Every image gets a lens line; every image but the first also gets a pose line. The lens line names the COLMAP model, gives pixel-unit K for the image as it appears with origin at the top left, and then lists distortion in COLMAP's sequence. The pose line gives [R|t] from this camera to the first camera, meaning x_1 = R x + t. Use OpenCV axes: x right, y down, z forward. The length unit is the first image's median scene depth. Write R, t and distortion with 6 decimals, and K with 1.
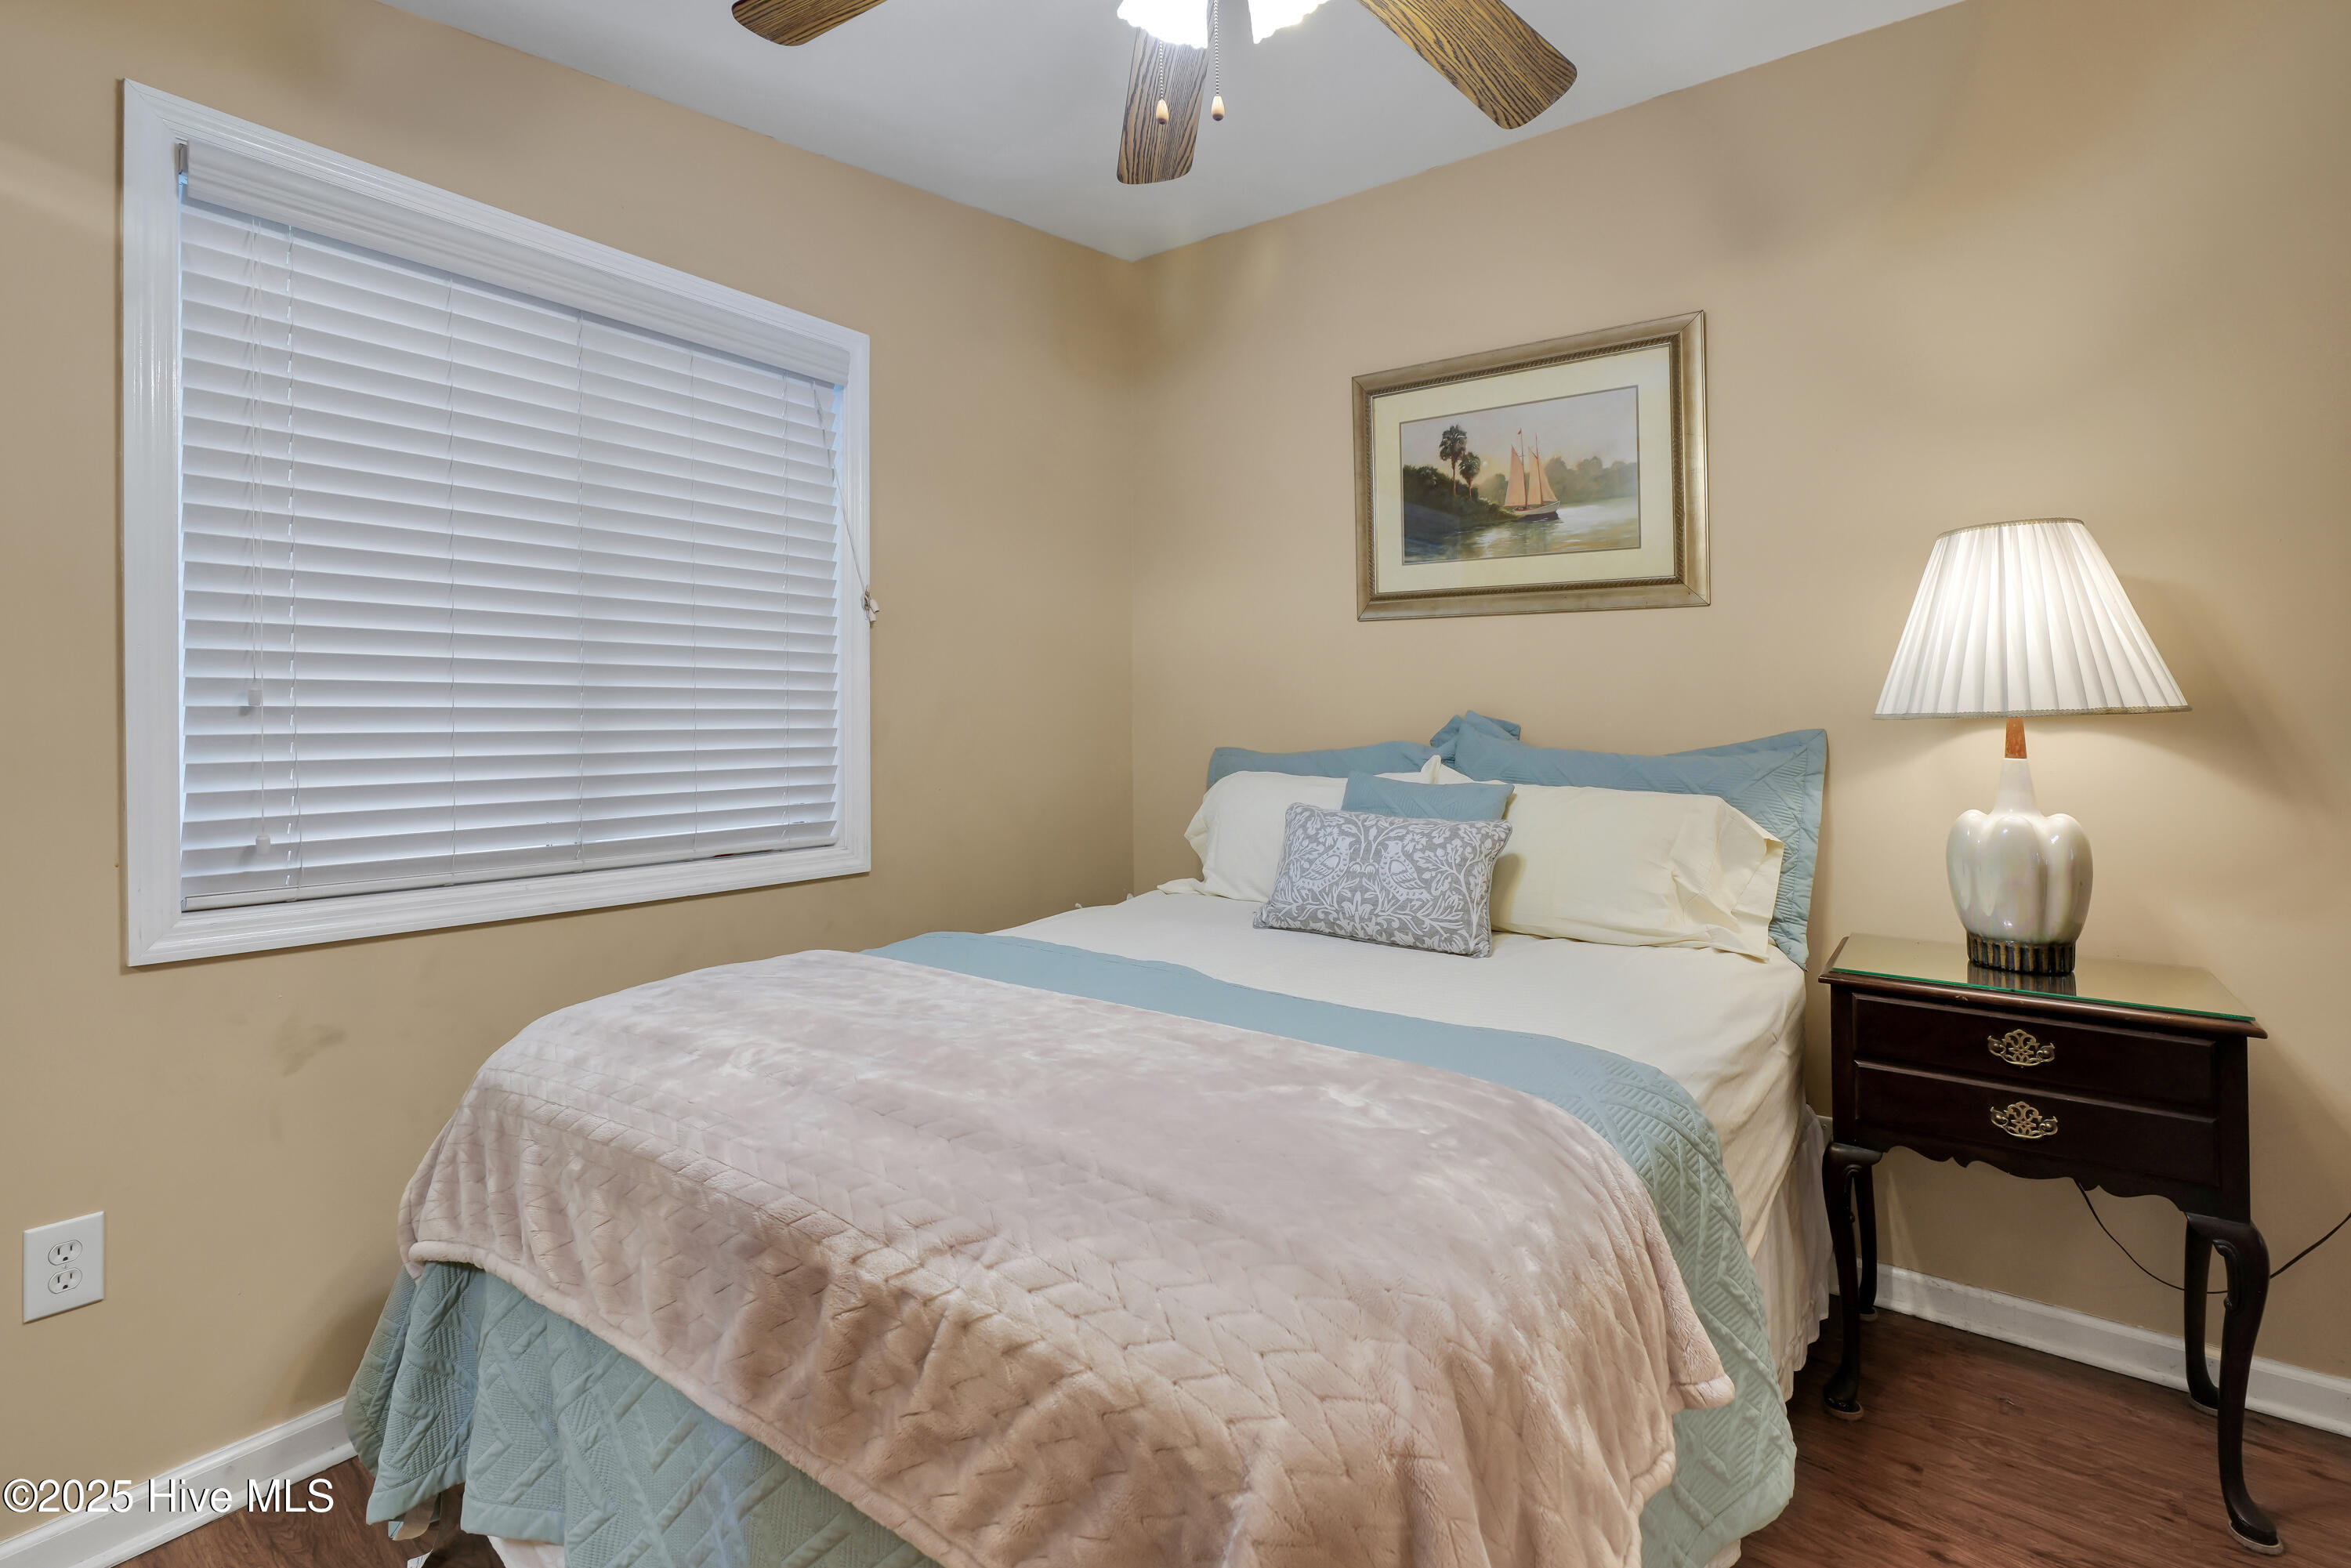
lens RADIAL K [[1078.6, 0, 1178.9], [0, 1078.6, 743.7], [0, 0, 1]] dist [-0.025361, 0.000643]
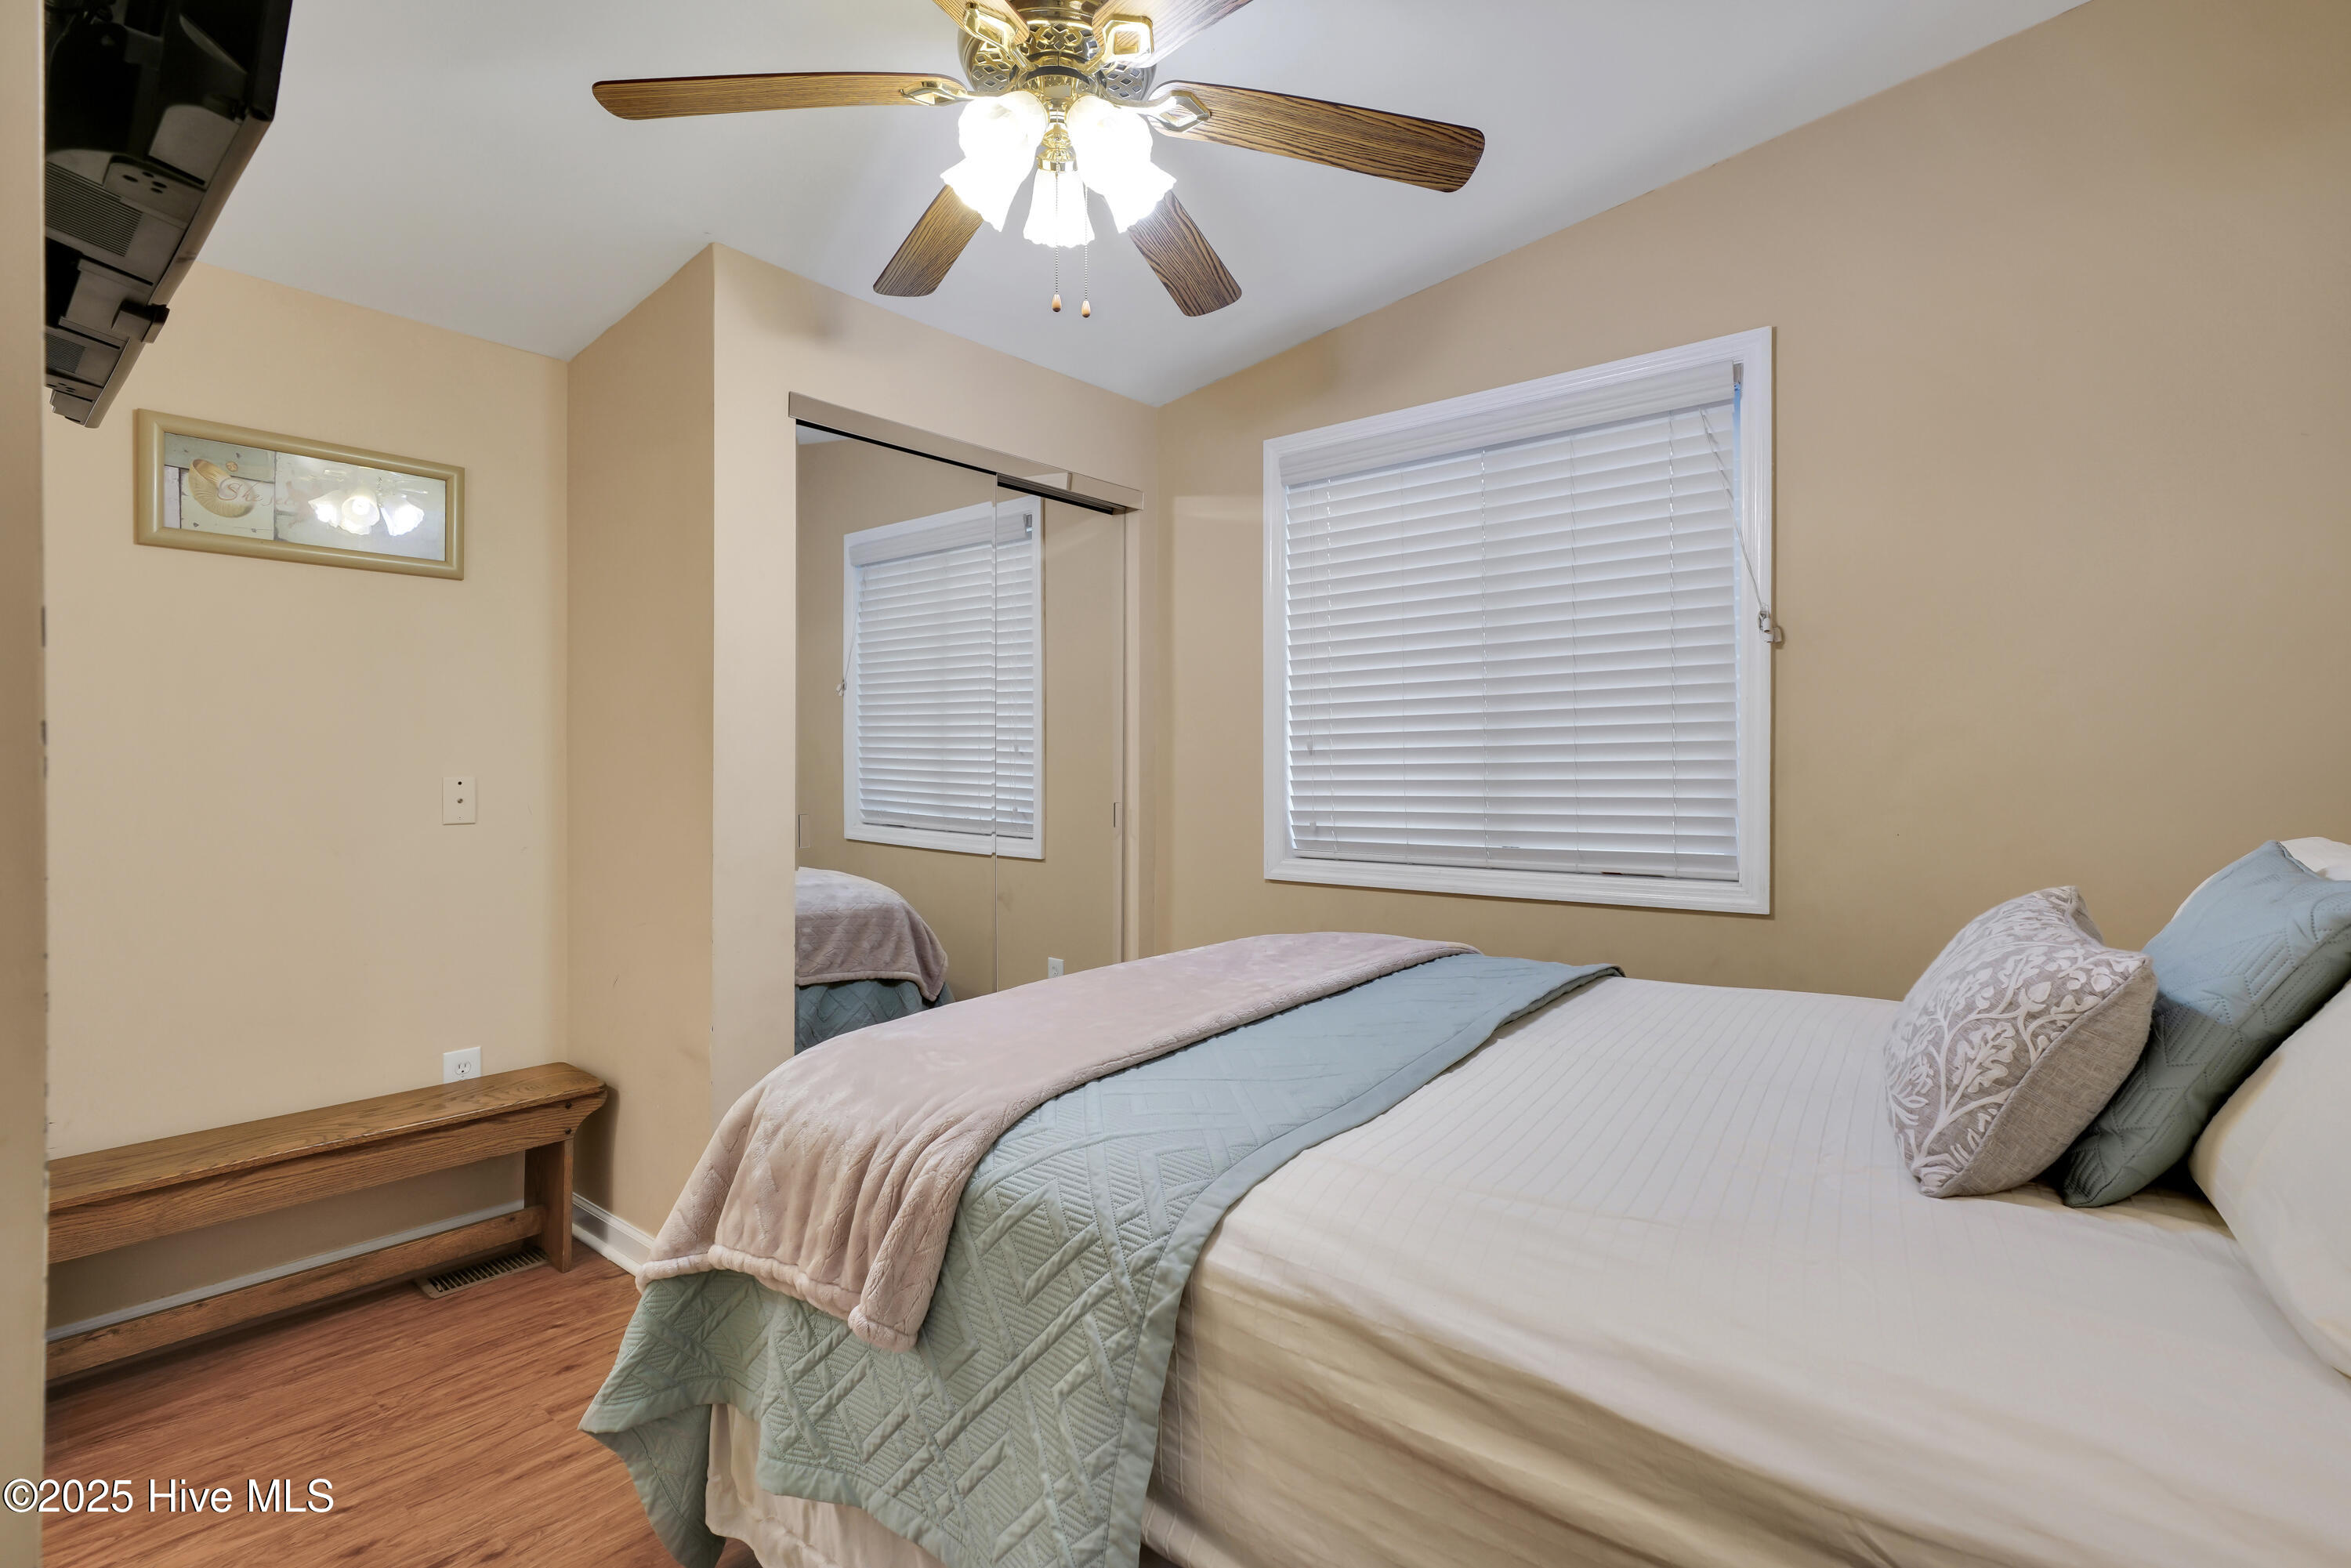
lens RADIAL K [[1135.3, 0, 1175.5], [0, 1135.3, 784.0], [0, 0, 1]] dist [-0.026622, 0.000139]
pose [[-0.054067, 0.016242, -0.998405, 0.821948], [-0.007538, 0.999833, 0.016674, -0.005646], [0.998509, 0.008427, -0.053936, 0.650141]]
